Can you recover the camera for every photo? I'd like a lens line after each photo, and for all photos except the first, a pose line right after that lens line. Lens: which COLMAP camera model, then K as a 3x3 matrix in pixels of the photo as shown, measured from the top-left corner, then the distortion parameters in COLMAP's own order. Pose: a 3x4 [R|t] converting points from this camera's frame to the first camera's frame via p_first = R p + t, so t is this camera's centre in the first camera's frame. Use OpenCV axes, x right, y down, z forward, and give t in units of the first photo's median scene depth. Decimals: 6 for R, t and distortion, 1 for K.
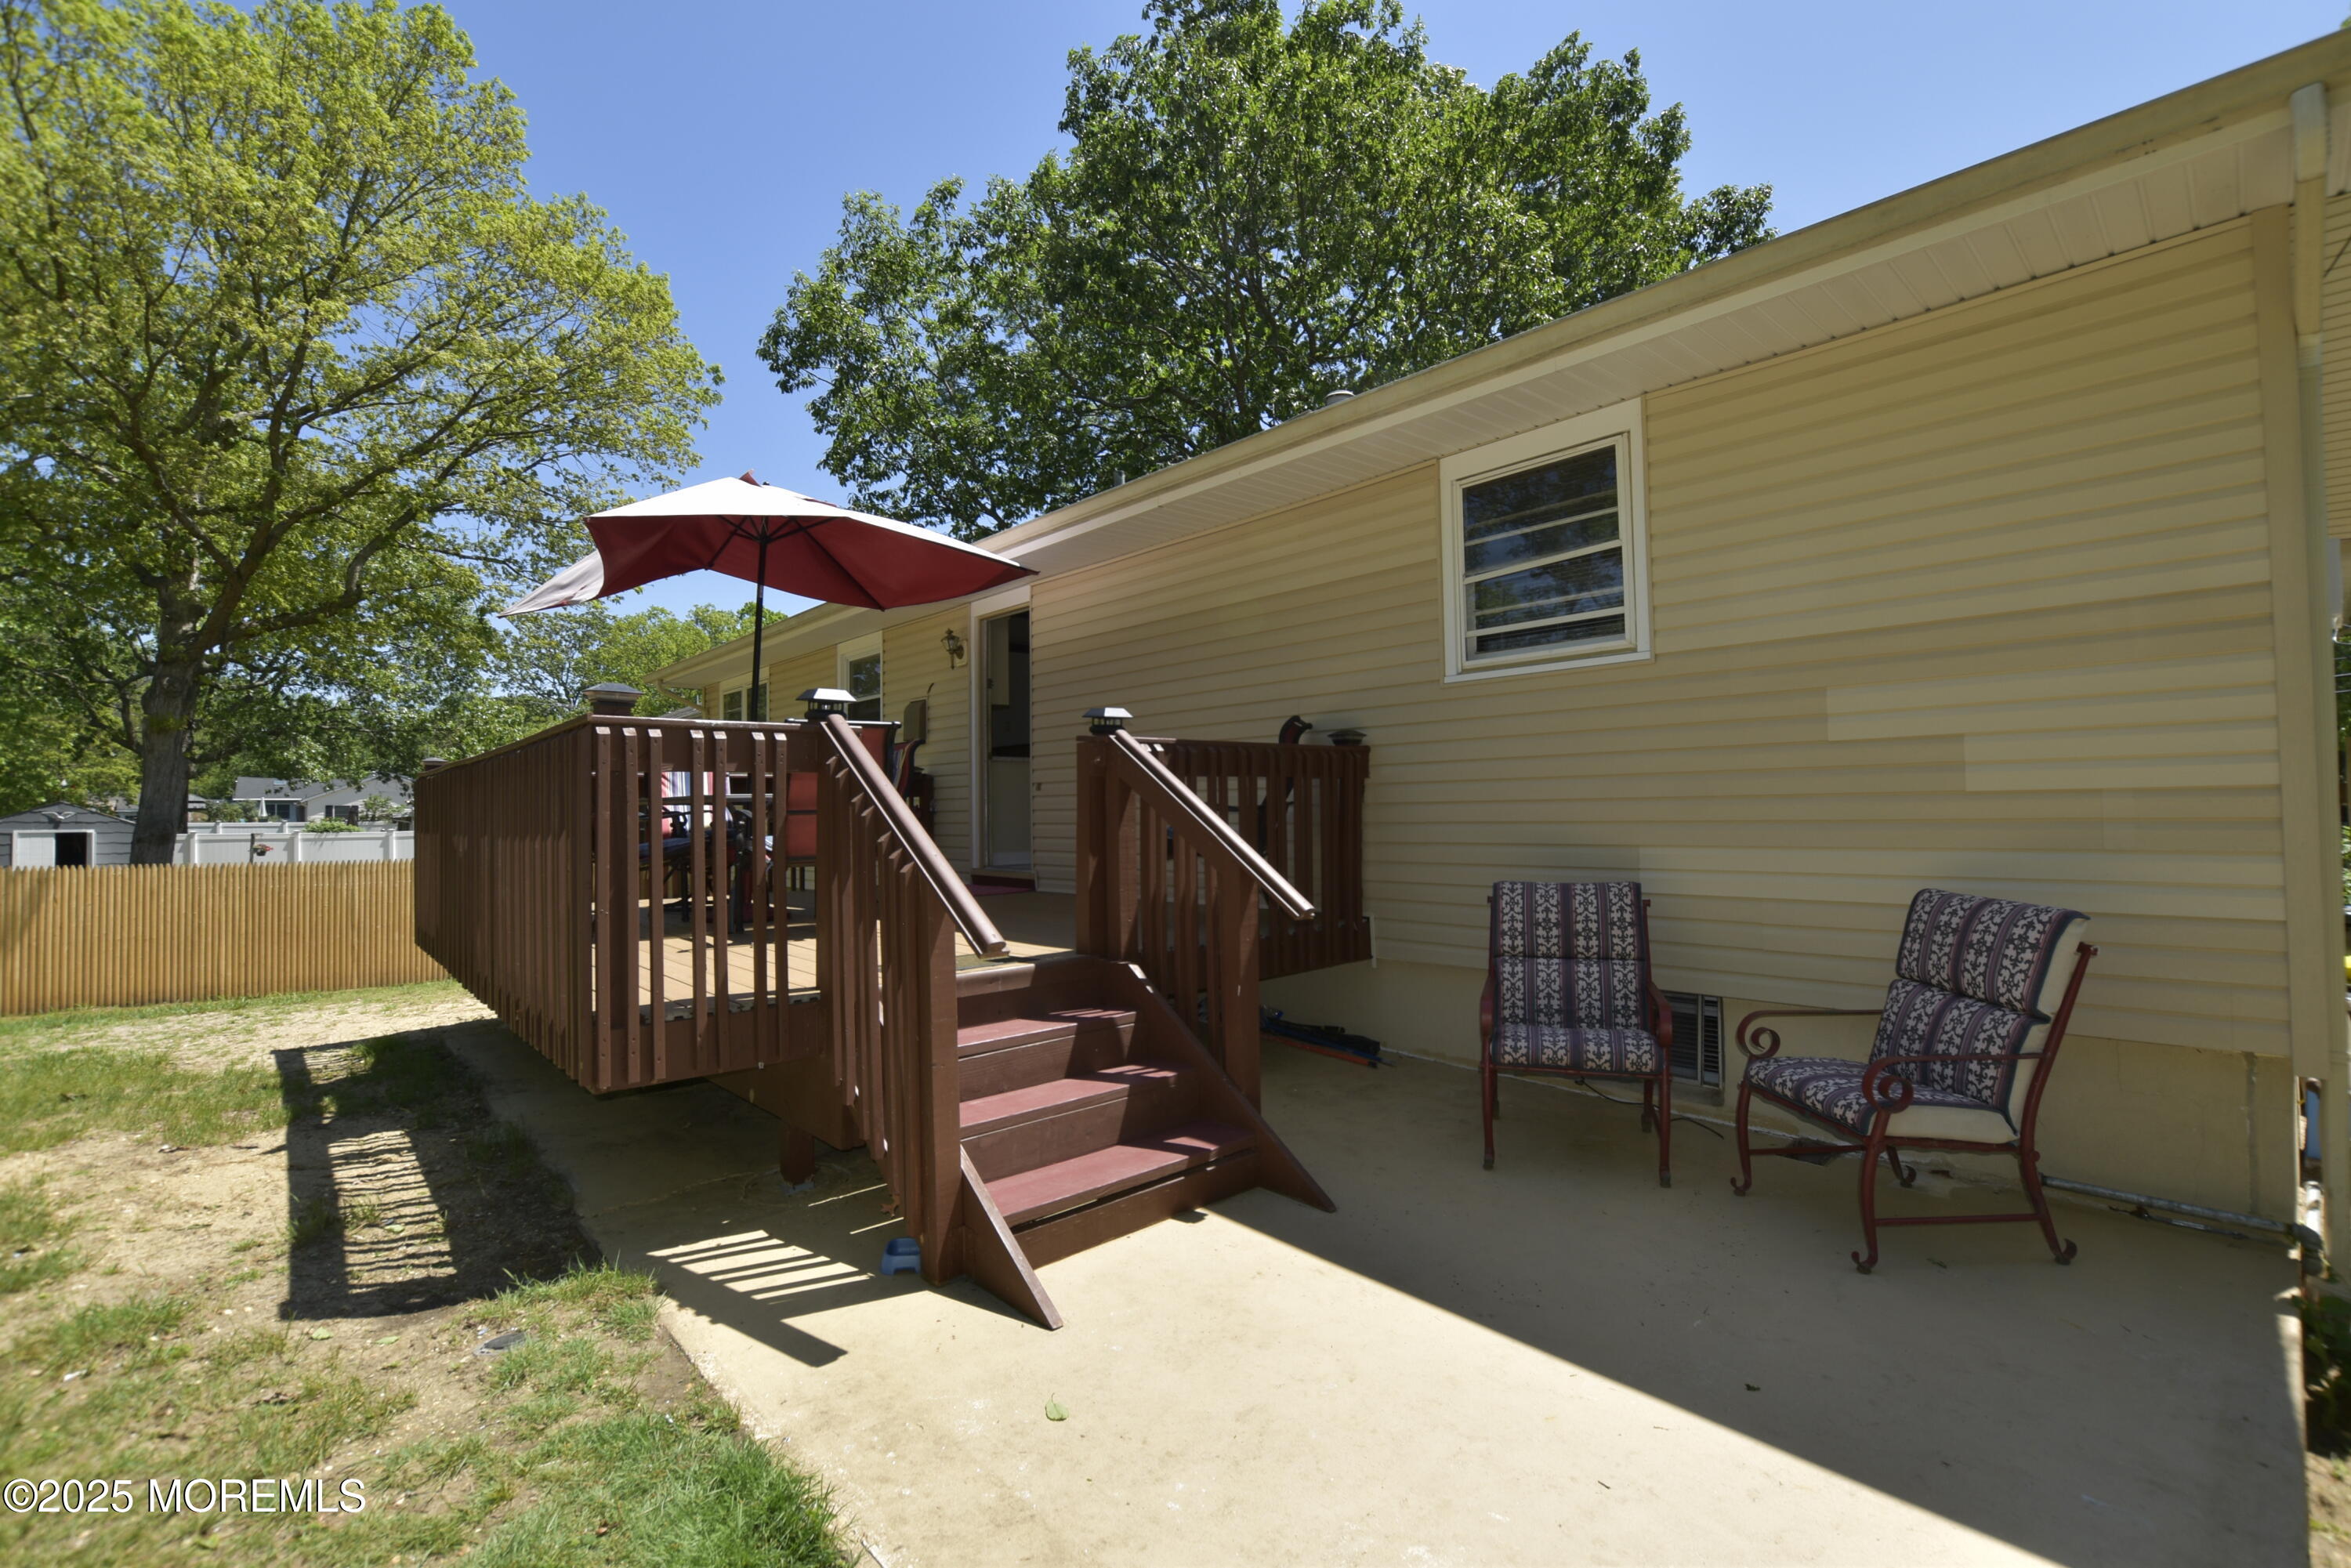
lens RADIAL K [[1013.5, 0, 1182.7], [0, 1013.5, 774.7], [0, 0, 1]] dist [0.000148, 0.000072]
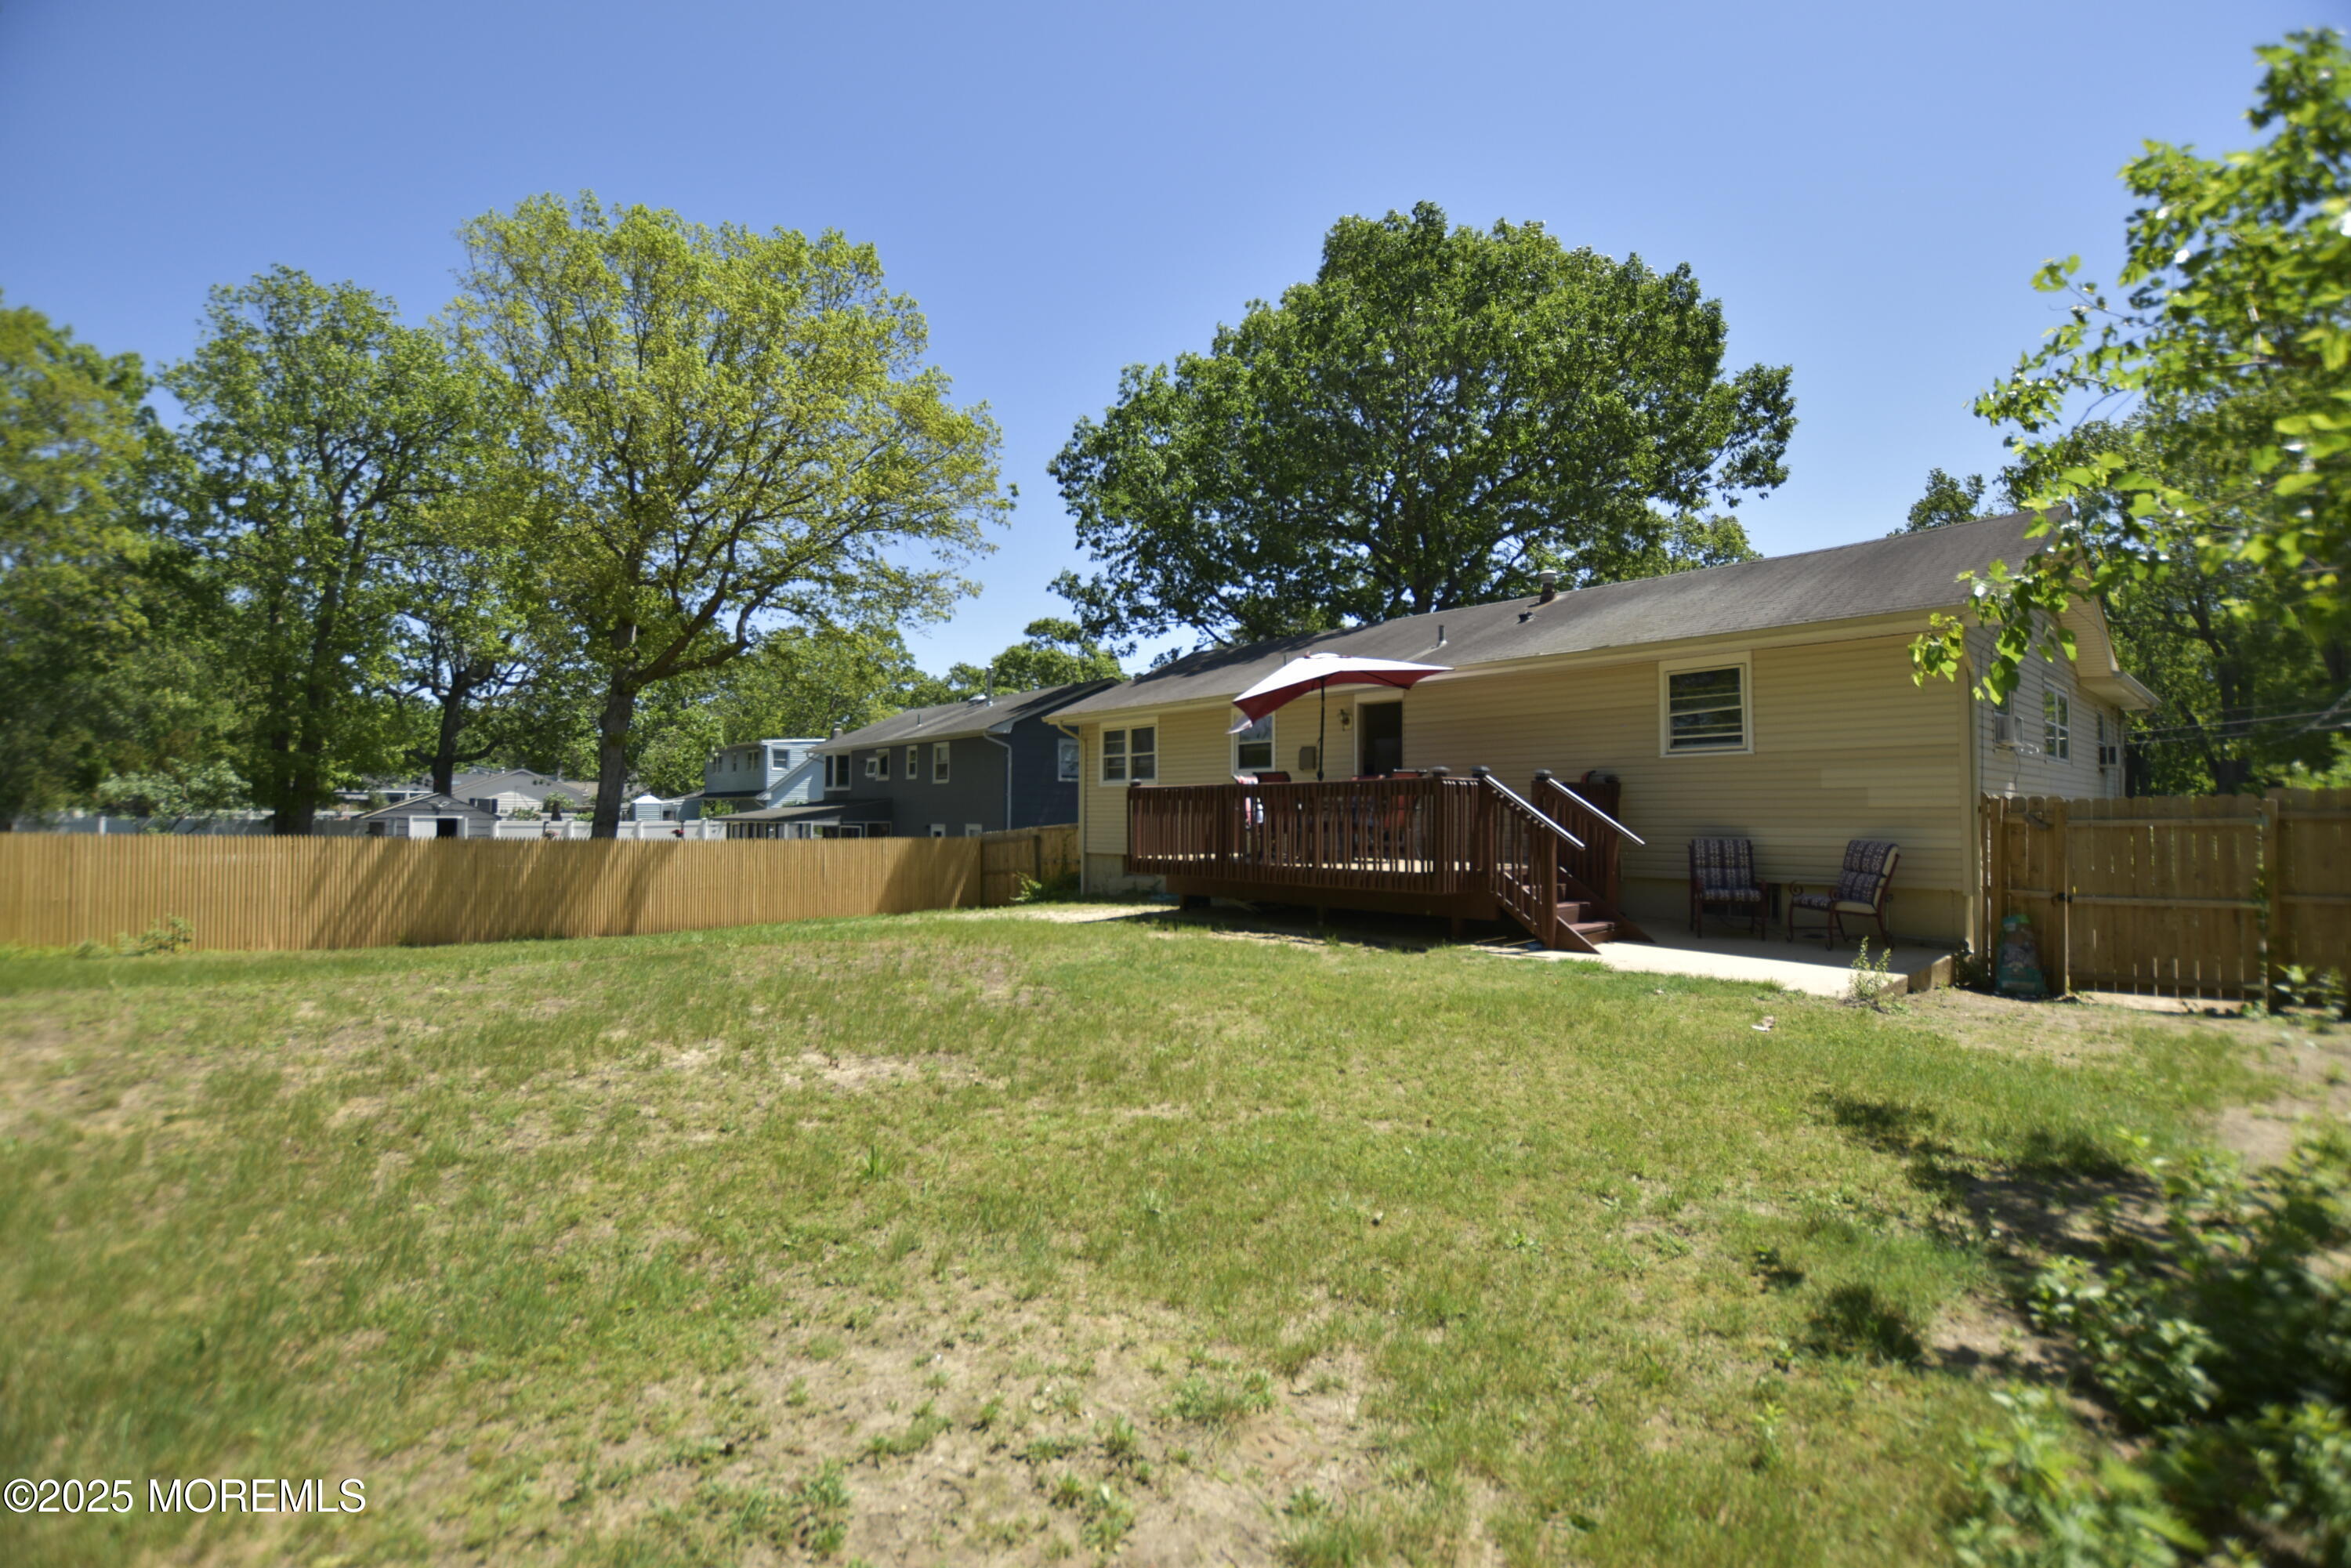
lens RADIAL K [[988.4, 0, 1183.9], [0, 988.4, 787.6], [0, 0, 1]] dist [-0.009850, -0.000085]
pose [[0.999786, 0.015248, -0.014004, -0.925119], [-0.015160, 0.999865, 0.006360, -0.022195], [0.014099, -0.006147, 0.999882, -1.484959]]
